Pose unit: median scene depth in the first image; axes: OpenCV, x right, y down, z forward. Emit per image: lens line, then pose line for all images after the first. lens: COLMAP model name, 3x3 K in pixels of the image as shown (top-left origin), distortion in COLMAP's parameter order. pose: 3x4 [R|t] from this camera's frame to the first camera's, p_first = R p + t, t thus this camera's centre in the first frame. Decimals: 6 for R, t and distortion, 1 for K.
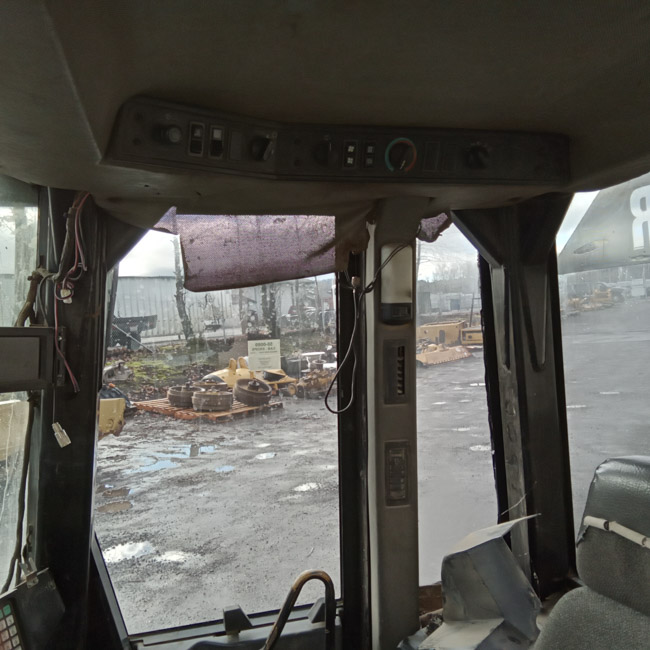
lens RADIAL K [[604.4, 0, 295.7], [0, 604.4, 311.4], [0, 0, 1]] dist [0.058115, -0.086620]
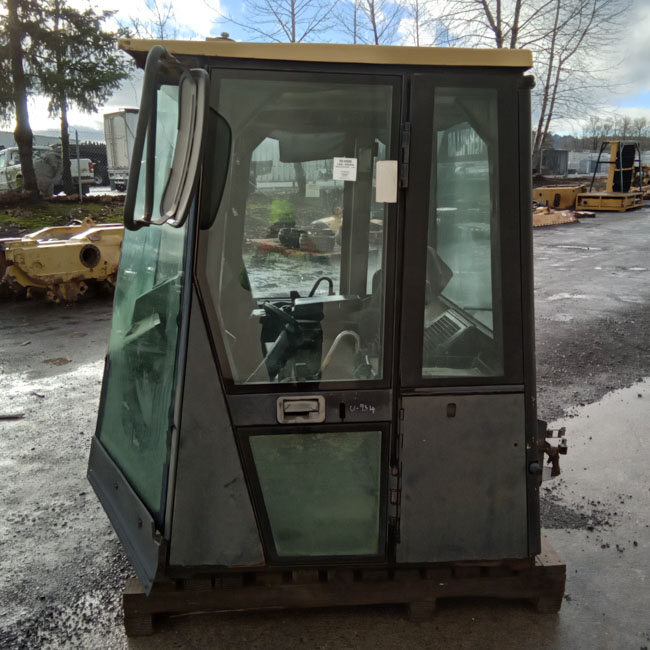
lens RADIAL K [[641.8, 0, 325.0], [0, 641.8, 325.0], [0, 0, 1]] dist [0.065916, -0.120502]
pose [[0.987445, 0.093654, -0.127204, 0.097640], [-0.059319, 0.966196, 0.250891, -0.014642], [0.146401, -0.240196, 0.959621, -0.409741]]
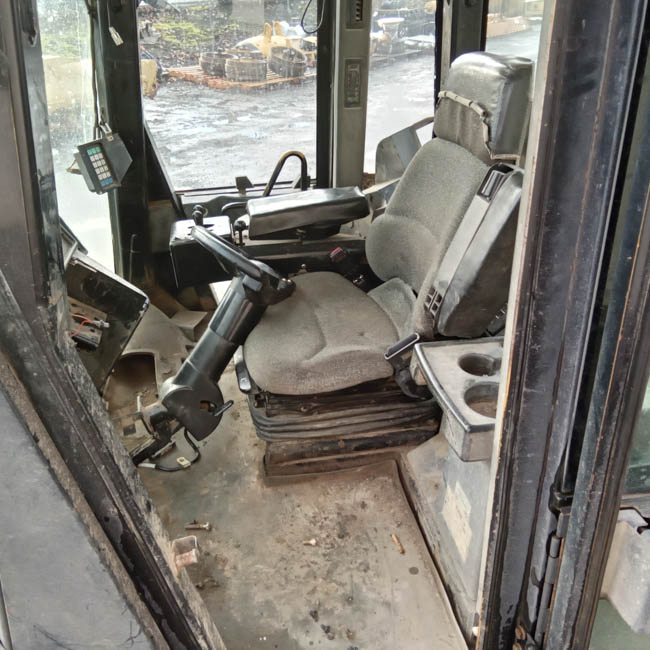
lens RADIAL K [[614.7, 0, 313.2], [0, 614.7, 324.7], [0, 0, 1]] dist [0.074863, -0.128020]
pose [[0.998554, 0.046309, -0.027318, 0.034486], [-0.026601, 0.867065, 0.497484, 0.009476], [0.046724, -0.496037, 0.867043, -0.130183]]
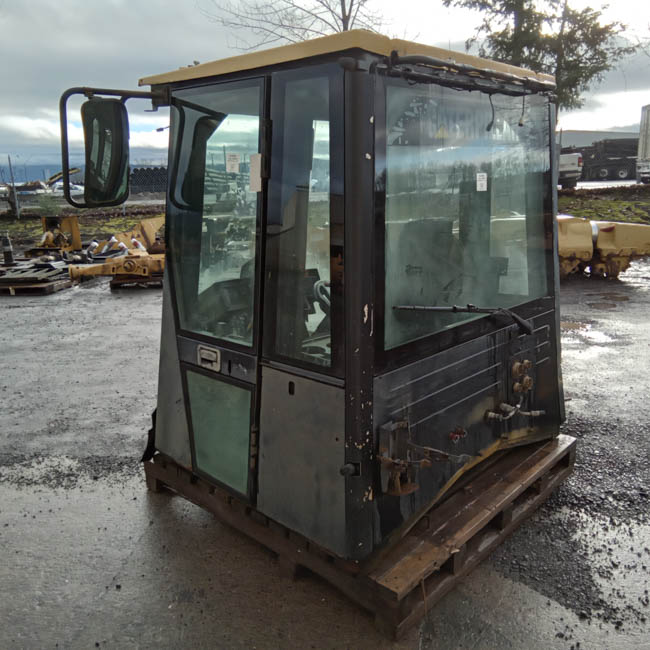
lens RADIAL K [[605.9, 0, 327.4], [0, 605.9, 333.7], [0, 0, 1]] dist [0.071834, -0.106496]
pose [[0.549330, 0.257198, -0.795038, 0.474710], [0.001114, 0.951225, 0.308495, -0.027048], [0.835605, -0.170352, 0.522250, -0.199260]]
